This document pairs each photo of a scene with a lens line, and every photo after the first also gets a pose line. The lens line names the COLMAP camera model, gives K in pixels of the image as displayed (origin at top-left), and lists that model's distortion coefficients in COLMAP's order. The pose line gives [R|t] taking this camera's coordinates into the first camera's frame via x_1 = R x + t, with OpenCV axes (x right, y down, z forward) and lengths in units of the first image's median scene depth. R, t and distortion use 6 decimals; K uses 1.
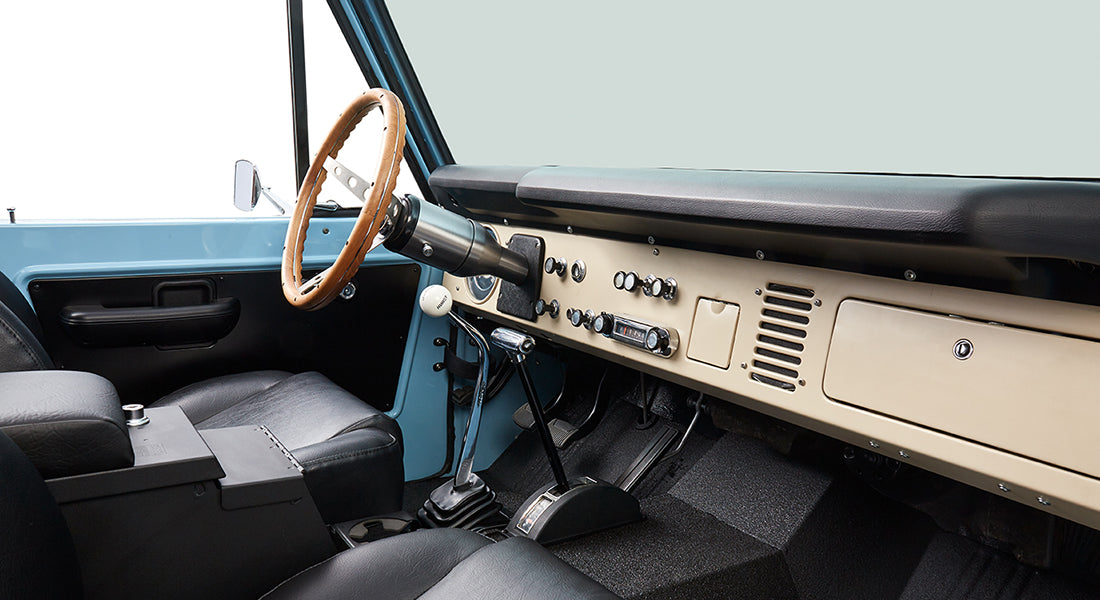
lens RADIAL K [[907.0, 0, 550.0], [0, 907.0, 300.0], [0, 0, 1]] dist [0.076342, 0.001762]
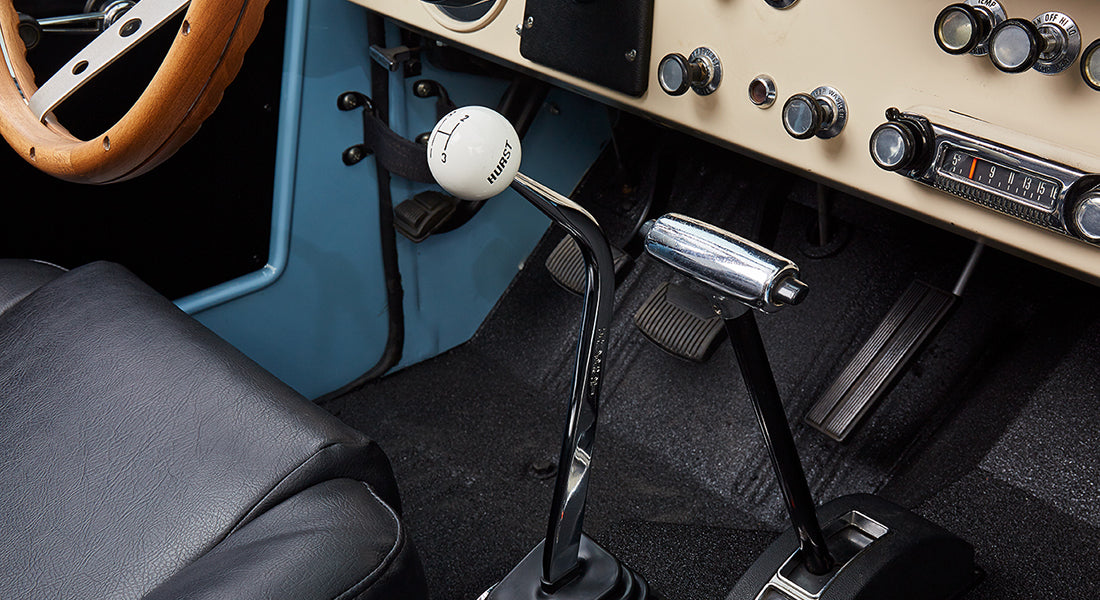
lens RADIAL K [[1354.2, 0, 550.0], [0, 1354.2, 300.0], [0, 0, 1]] dist [-0.004450, 0.026432]
pose [[0.986323, -0.114768, 0.118299, -0.141463], [0.066234, 0.933223, 0.353140, -0.108854], [-0.150928, -0.340475, 0.928061, 0.426716]]
